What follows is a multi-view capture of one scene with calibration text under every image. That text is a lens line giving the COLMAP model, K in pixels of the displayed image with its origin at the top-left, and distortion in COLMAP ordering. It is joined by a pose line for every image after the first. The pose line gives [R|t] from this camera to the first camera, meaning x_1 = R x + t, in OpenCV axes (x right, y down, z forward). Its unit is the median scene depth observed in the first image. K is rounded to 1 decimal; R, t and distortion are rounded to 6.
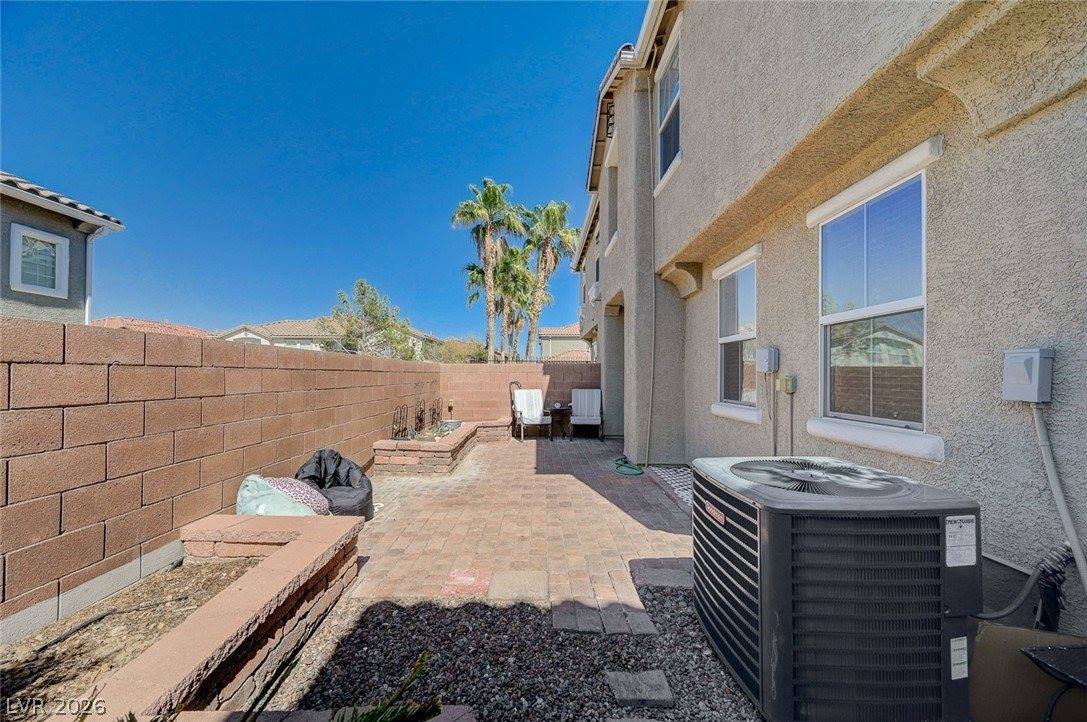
lens RADIAL K [[431.9, 0, 547.3], [0, 431.9, 366.8], [0, 0, 1]] dist [0.001046, 0.000318]
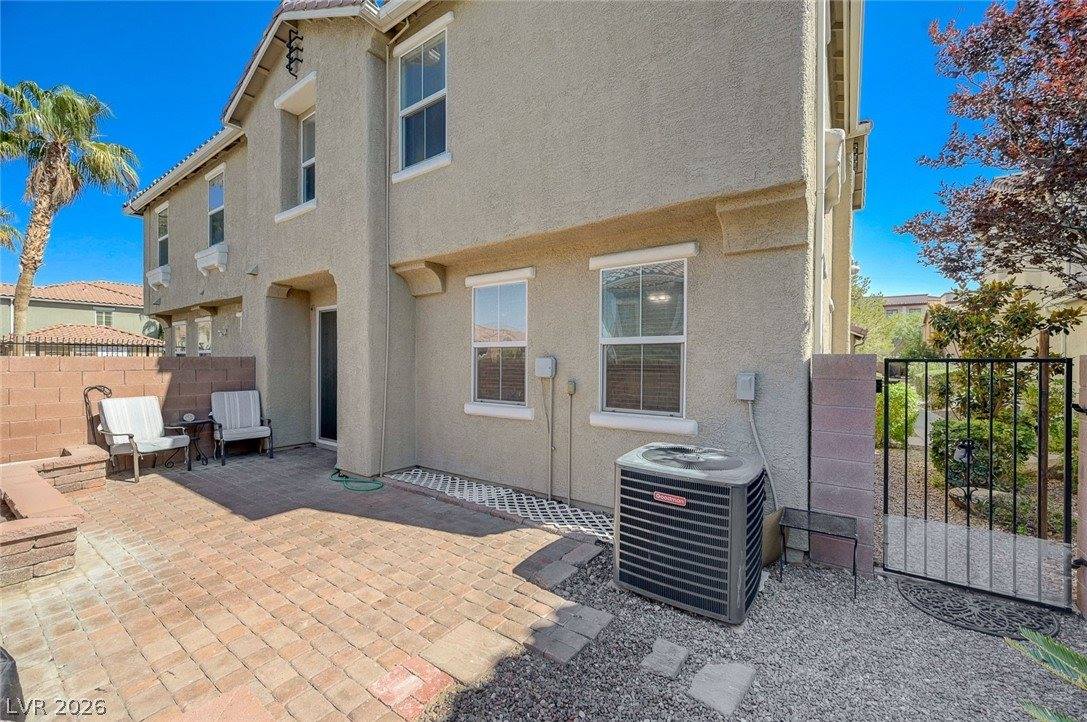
lens RADIAL K [[431.9, 0, 555.0], [0, 431.9, 361.5], [0, 0, 1]] dist [0.001046, 0.000318]
pose [[0.576419, -0.003847, 0.817145, -0.303097], [-0.018066, 0.999685, 0.017450, -0.034152], [-0.816955, -0.024821, 0.576168, 0.180155]]
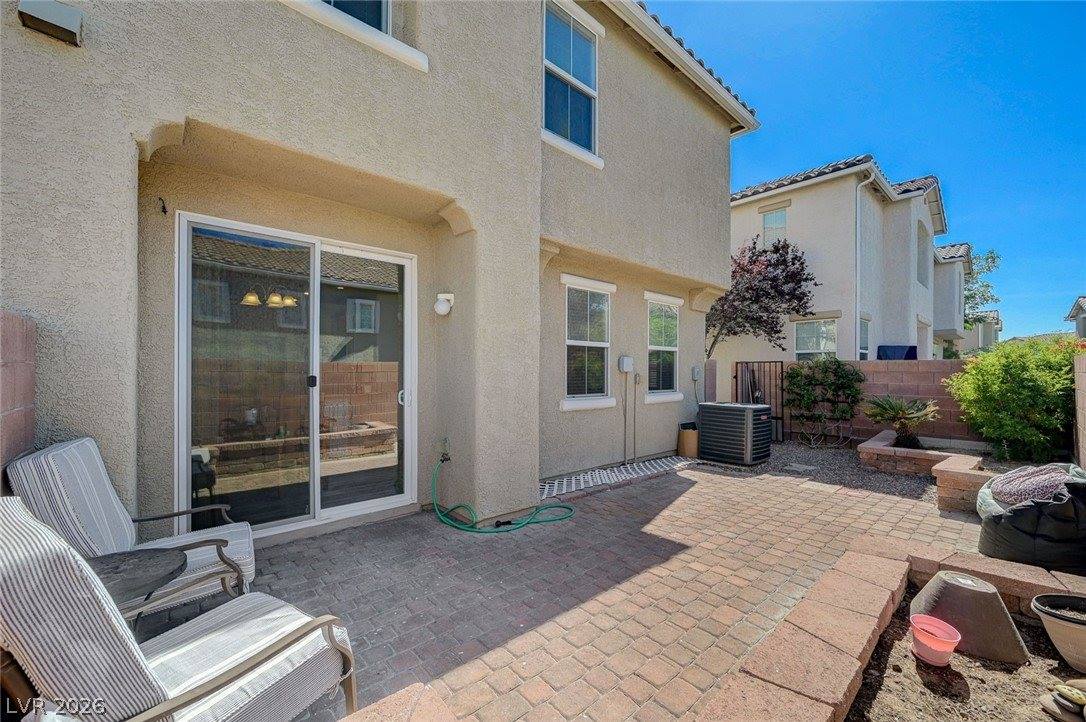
lens RADIAL K [[431.5, 0, 548.1], [0, 431.5, 367.2], [0, 0, 1]] dist [0.001046, 0.000318]
pose [[-0.659246, -0.013755, 0.751801, -0.325101], [-0.028065, 0.999586, -0.006322, 0.007281], [-0.751403, -0.025267, -0.659359, 1.434526]]
